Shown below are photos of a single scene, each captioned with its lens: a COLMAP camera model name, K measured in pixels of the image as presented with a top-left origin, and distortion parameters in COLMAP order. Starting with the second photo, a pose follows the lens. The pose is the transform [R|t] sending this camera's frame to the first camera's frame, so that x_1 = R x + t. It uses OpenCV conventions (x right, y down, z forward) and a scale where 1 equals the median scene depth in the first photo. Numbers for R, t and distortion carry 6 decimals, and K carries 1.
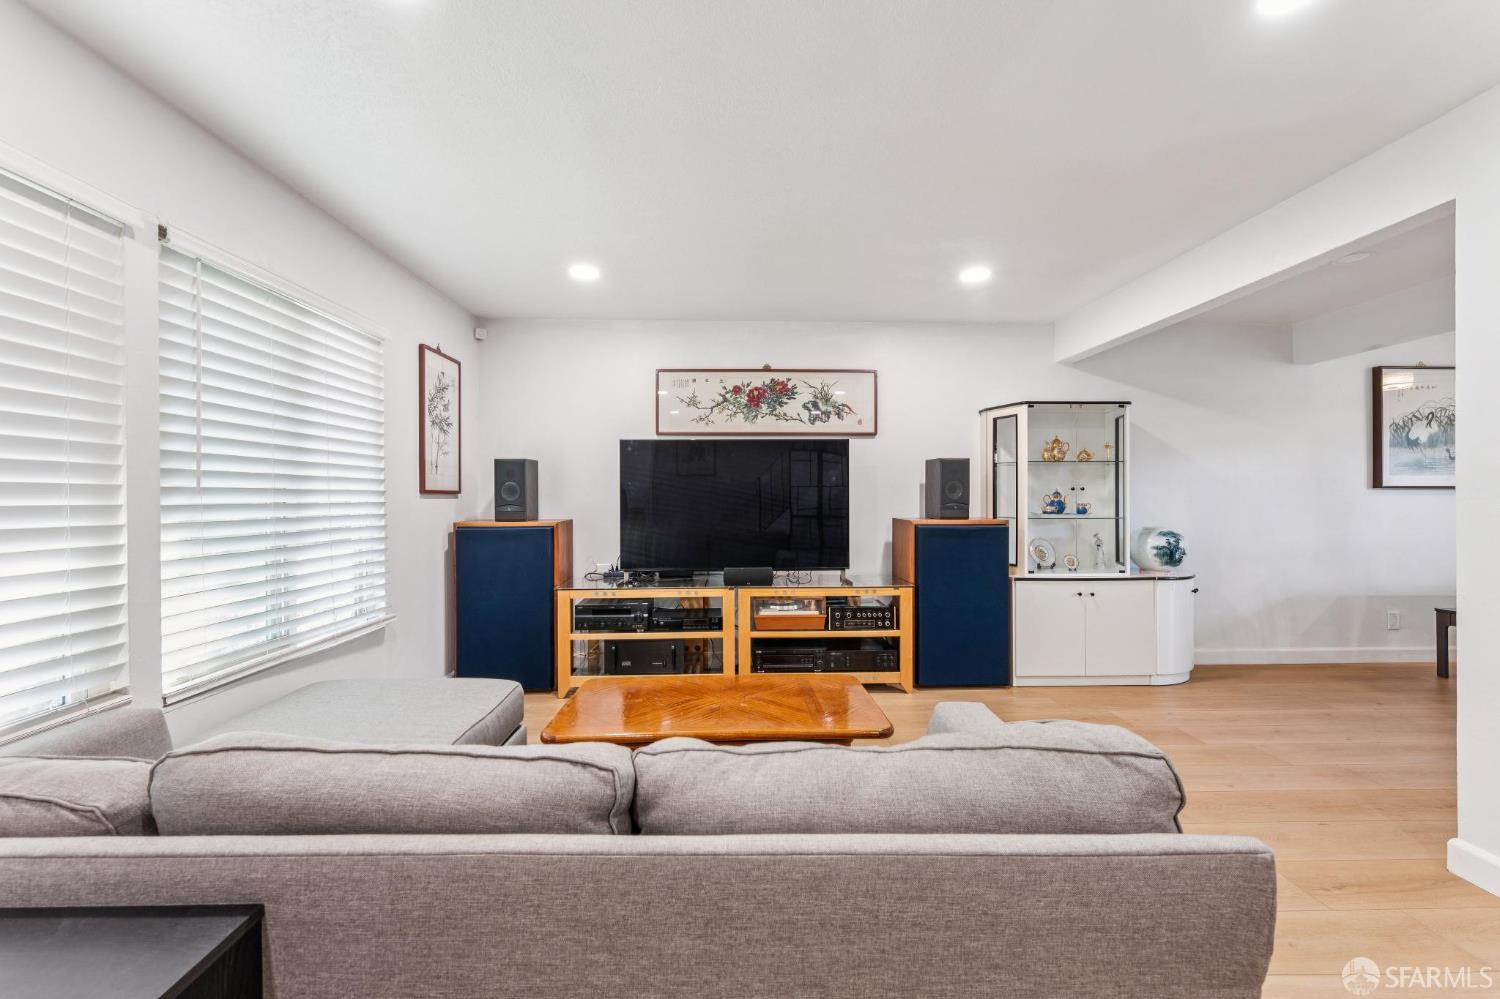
lens RADIAL K [[596.9, 0, 743.2], [0, 596.9, 497.3], [0, 0, 1]] dist [-0.001542, -0.000351]
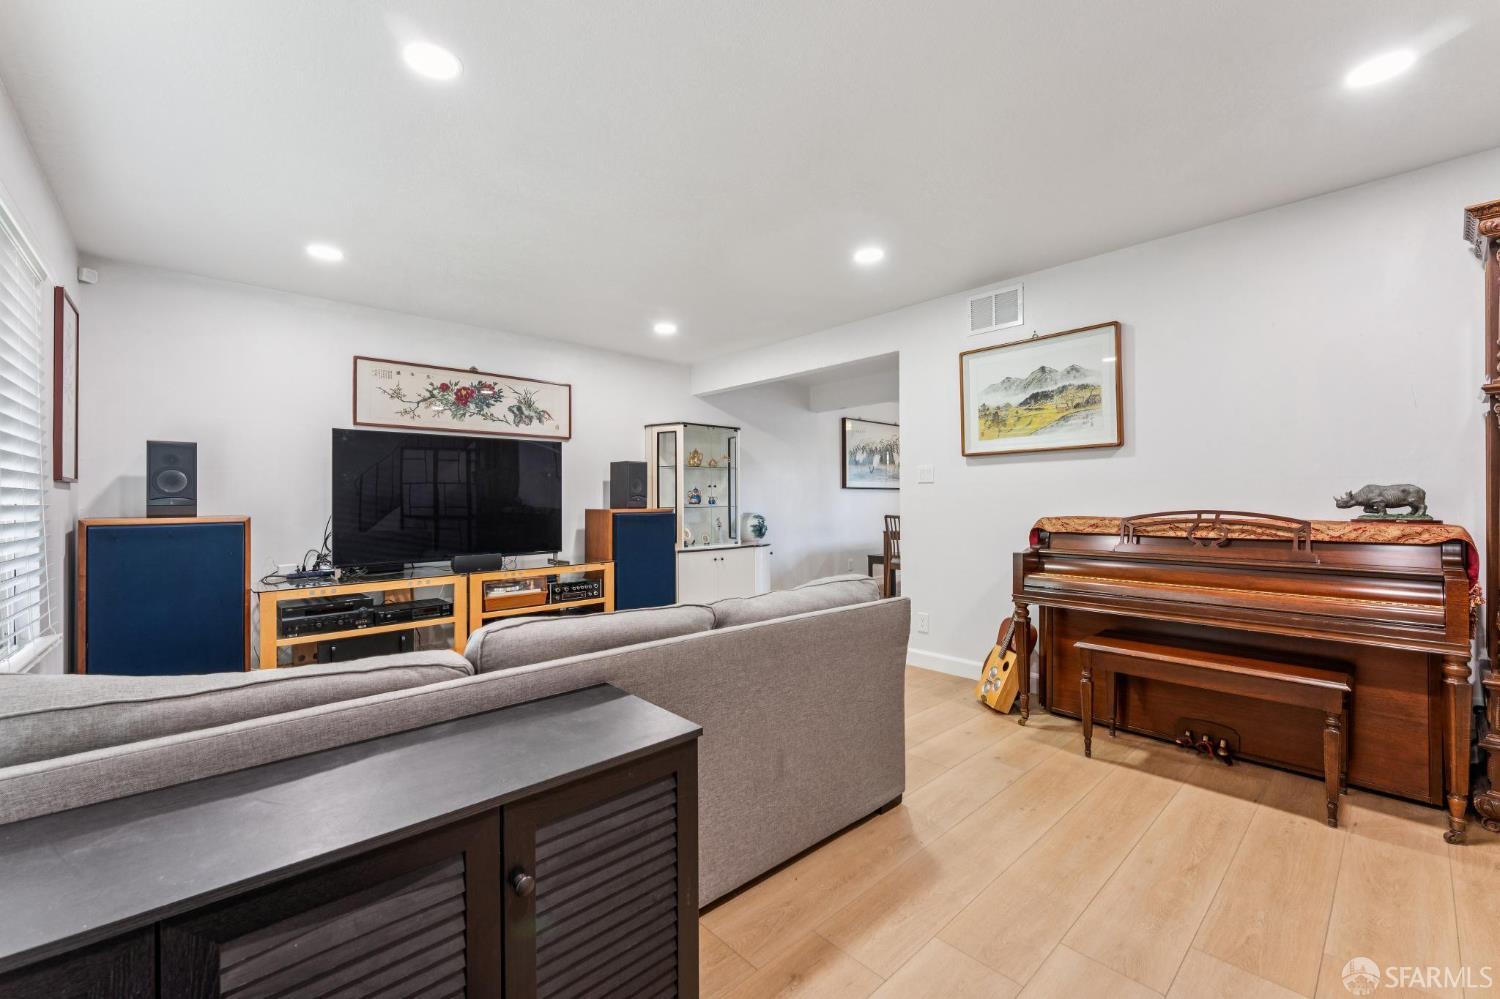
lens RADIAL K [[606.8, 0, 745.6], [0, 606.8, 494.7], [0, 0, 1]] dist [0.000379, 0.000021]
pose [[0.753199, 0.002568, 0.657787, -0.332251], [0.004163, 0.999954, -0.008671, 0.018928], [-0.657779, 0.009269, 0.753154, -0.145403]]
